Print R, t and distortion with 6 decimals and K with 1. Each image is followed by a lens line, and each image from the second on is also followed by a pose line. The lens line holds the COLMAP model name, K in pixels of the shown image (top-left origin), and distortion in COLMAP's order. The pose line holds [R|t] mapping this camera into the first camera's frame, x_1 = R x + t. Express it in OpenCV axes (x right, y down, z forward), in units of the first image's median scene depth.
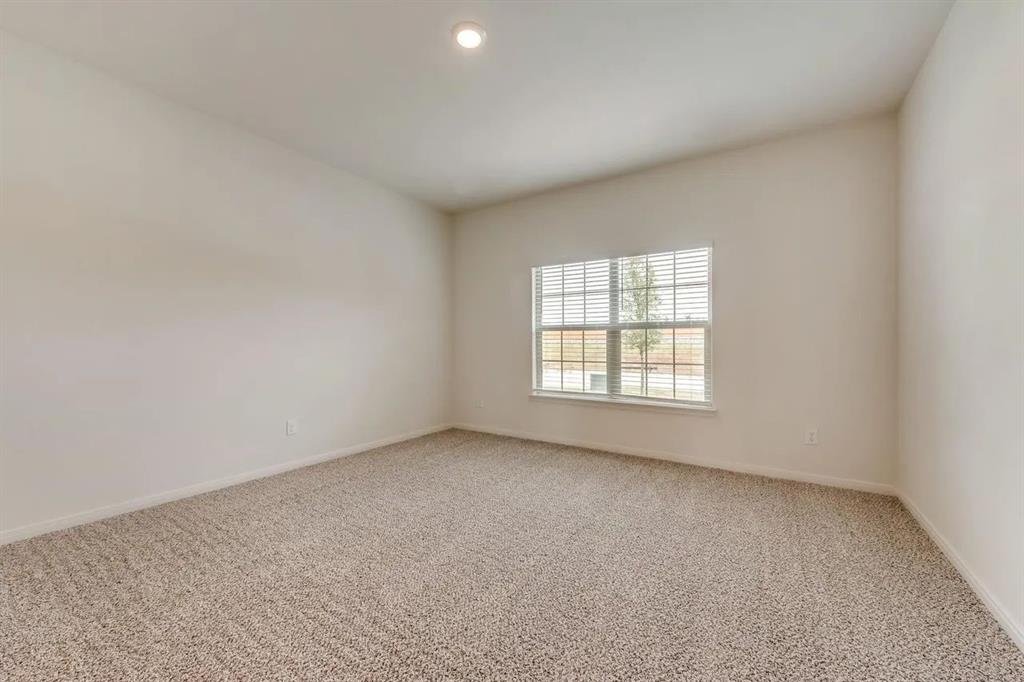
lens RADIAL K [[403.6, 0, 509.4], [0, 403.6, 335.0], [0, 0, 1]] dist [0.003957, -0.000319]
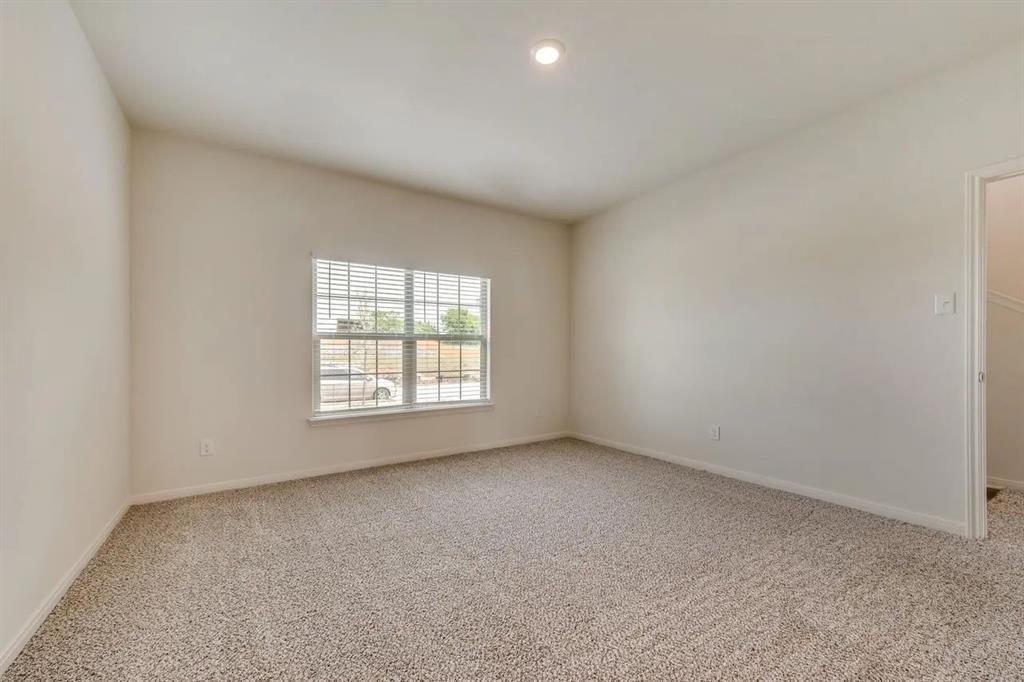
lens RADIAL K [[403.6, 0, 505.9], [0, 403.6, 346.6], [0, 0, 1]] dist [0.003957, -0.000319]
pose [[0.392055, 0.012707, 0.919854, -0.574976], [-0.013811, 0.999873, -0.007926, 0.007751], [-0.919838, -0.009597, 0.392181, 0.379420]]
